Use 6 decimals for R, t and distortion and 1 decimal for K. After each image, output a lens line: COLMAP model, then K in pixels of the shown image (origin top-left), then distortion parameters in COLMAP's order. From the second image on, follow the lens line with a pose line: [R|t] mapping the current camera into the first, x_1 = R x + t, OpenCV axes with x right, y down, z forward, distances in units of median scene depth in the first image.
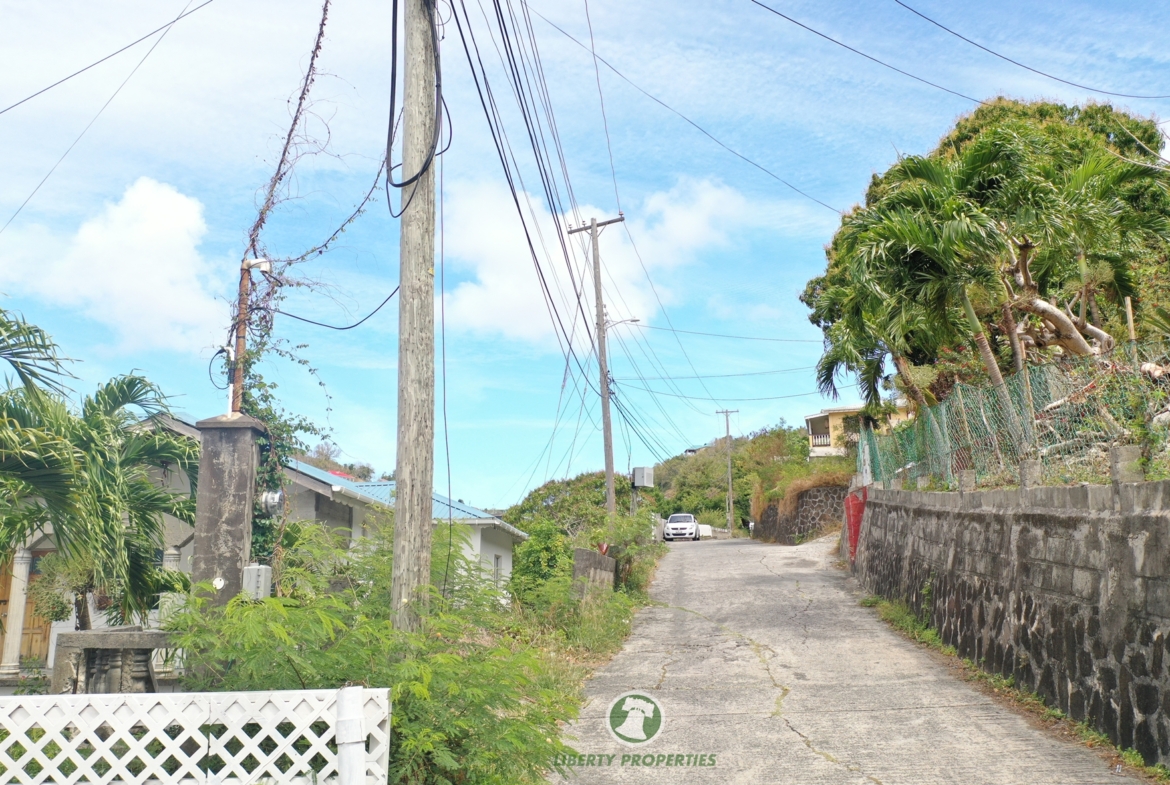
lens RADIAL K [[922.5, 0, 584.0], [0, 922.5, 389.5], [0, 0, 1]] dist [-0.003401, -0.002848]
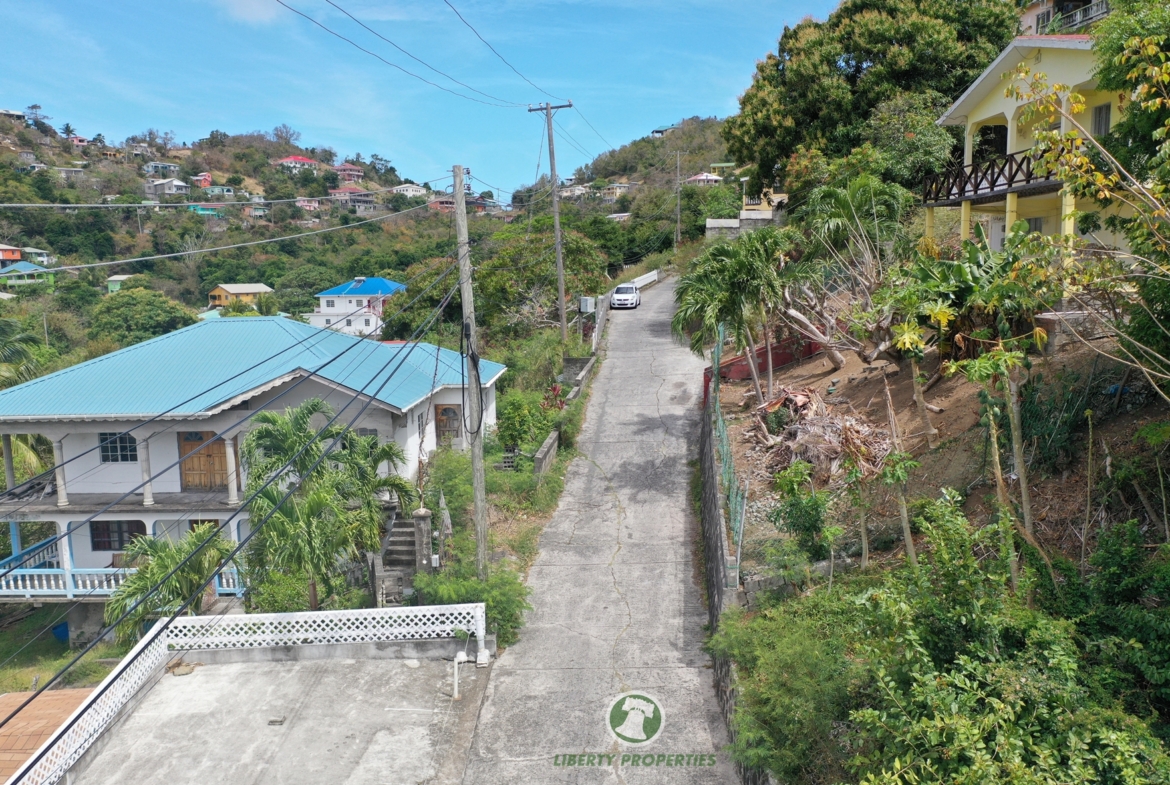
lens RADIAL K [[922.5, 0, 584.0], [0, 922.5, 389.5], [0, 0, 1]] dist [-0.003401, -0.002848]
pose [[0.999375, -0.013467, 0.032698, 0.024173], [0.001383, 0.938822, 0.344401, -0.459174], [-0.035336, -0.344140, 0.938253, -0.583905]]
